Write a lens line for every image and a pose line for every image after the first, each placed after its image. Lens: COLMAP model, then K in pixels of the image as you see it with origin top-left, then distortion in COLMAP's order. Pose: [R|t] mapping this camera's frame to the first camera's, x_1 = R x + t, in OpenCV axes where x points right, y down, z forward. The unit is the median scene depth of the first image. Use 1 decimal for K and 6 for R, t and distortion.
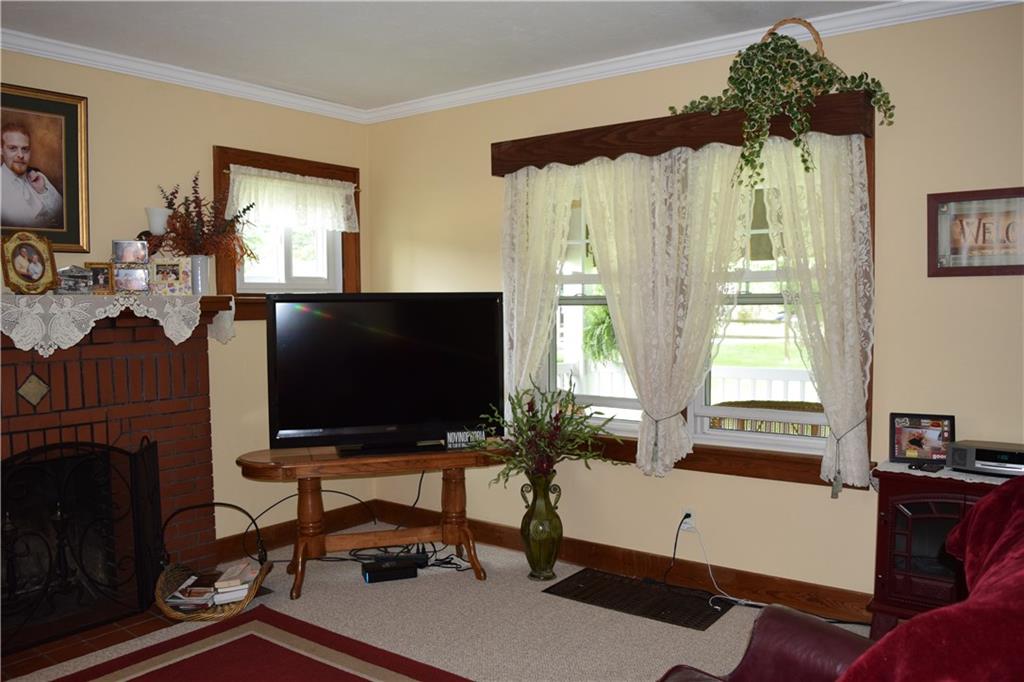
lens RADIAL K [[811.4, 0, 513.0], [0, 811.4, 345.7], [0, 0, 1]] dist [-0.083443, 0.017720]
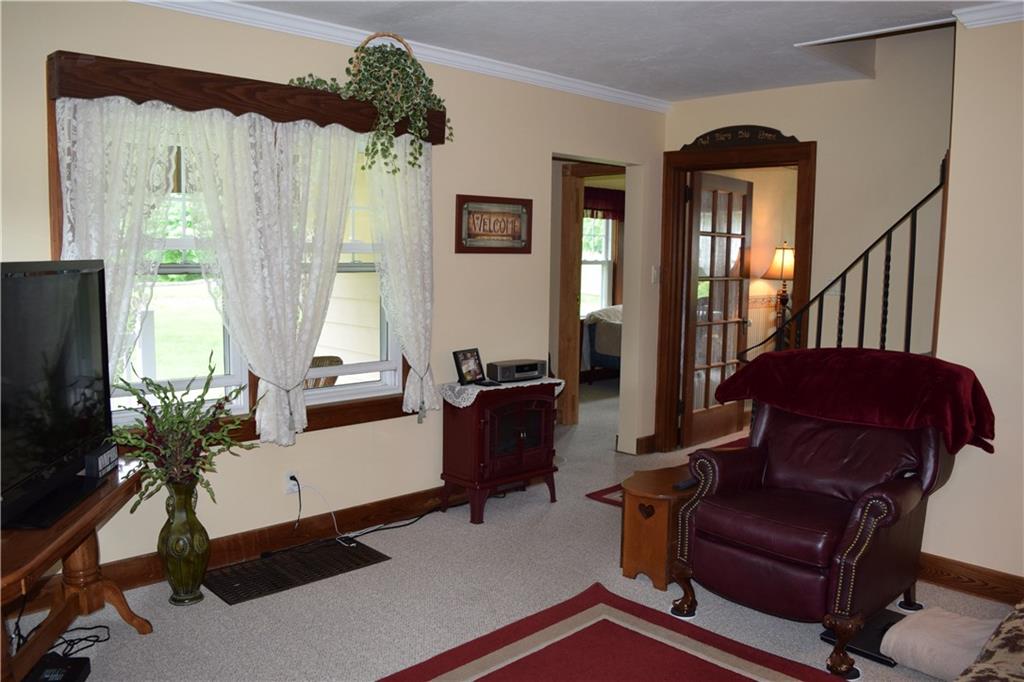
lens RADIAL K [[811.4, 0, 514.6], [0, 811.4, 338.8], [0, 0, 1]] dist [-0.083443, 0.017720]
pose [[0.177518, -0.079290, 0.980918, -0.734994], [0.045451, 0.996346, 0.072312, -0.028304], [-0.983067, 0.031747, 0.180474, 0.533542]]
